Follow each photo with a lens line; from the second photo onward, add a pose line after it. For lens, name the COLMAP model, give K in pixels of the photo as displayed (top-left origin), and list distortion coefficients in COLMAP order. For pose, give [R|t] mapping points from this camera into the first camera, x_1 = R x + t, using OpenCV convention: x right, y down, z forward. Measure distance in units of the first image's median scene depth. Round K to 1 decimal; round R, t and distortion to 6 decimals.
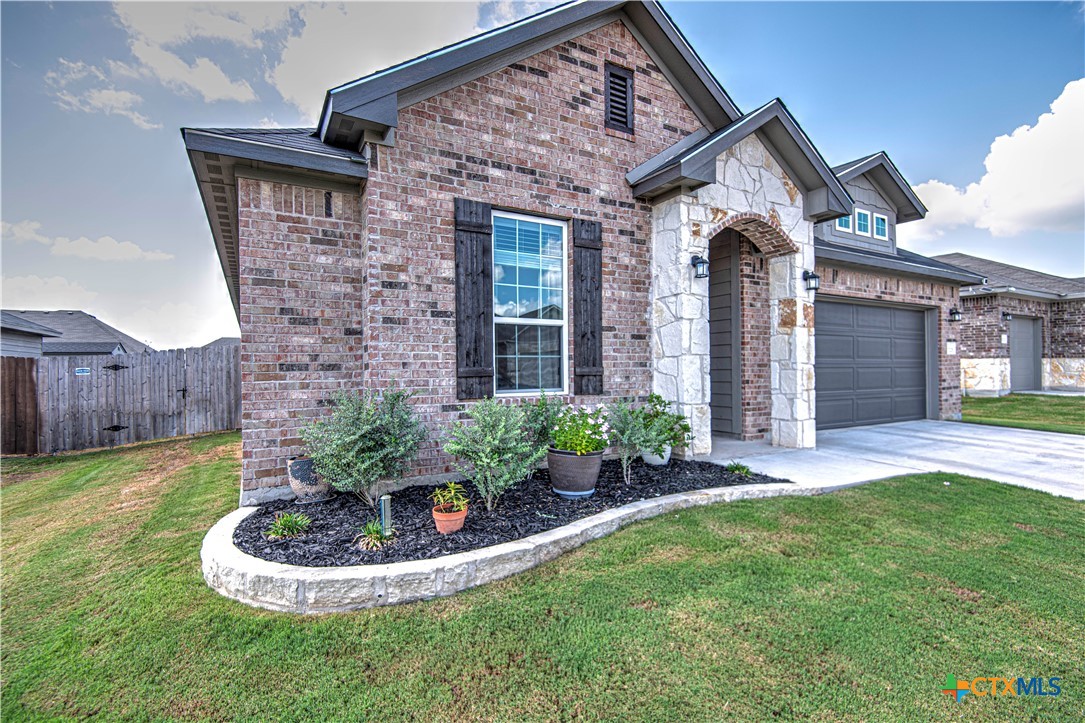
lens RADIAL K [[496.2, 0, 540.7], [0, 496.2, 363.8], [0, 0, 1]] dist [0.029589, -0.011528]
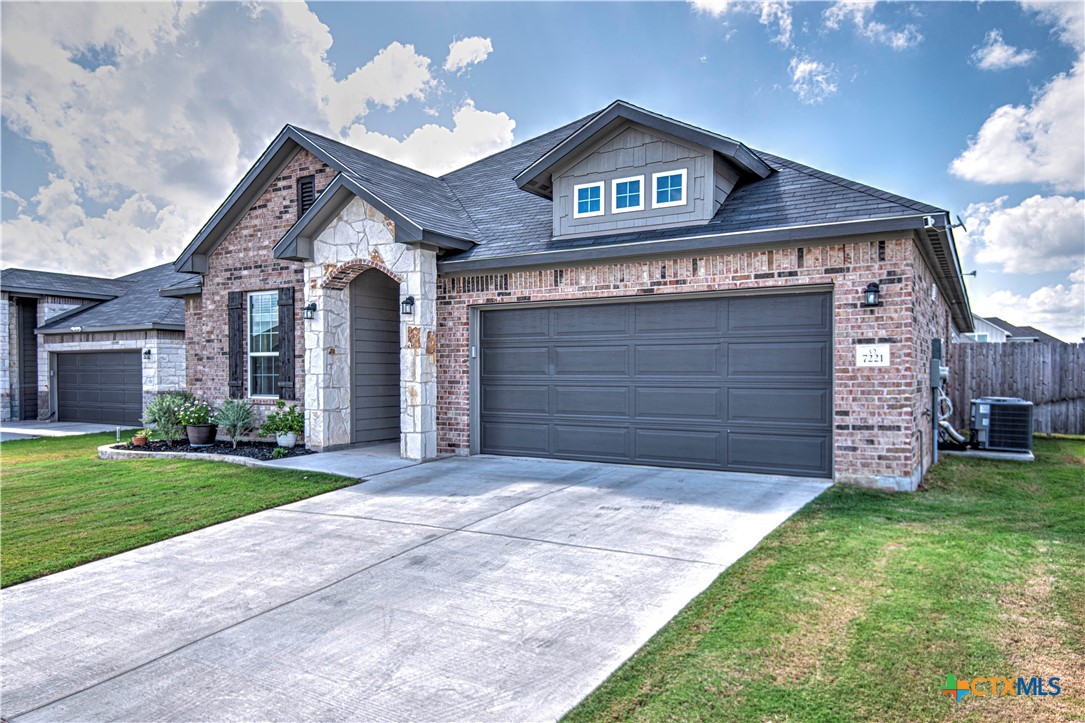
lens RADIAL K [[740.6, 0, 544.3], [0, 740.6, 368.0], [0, 0, 1]] dist [0.042581, -0.000152]
pose [[0.496750, 0.001080, -0.867893, 2.468232], [0.005134, 0.999978, 0.004183, -0.041763], [0.867879, -0.006533, 0.496733, 0.534113]]
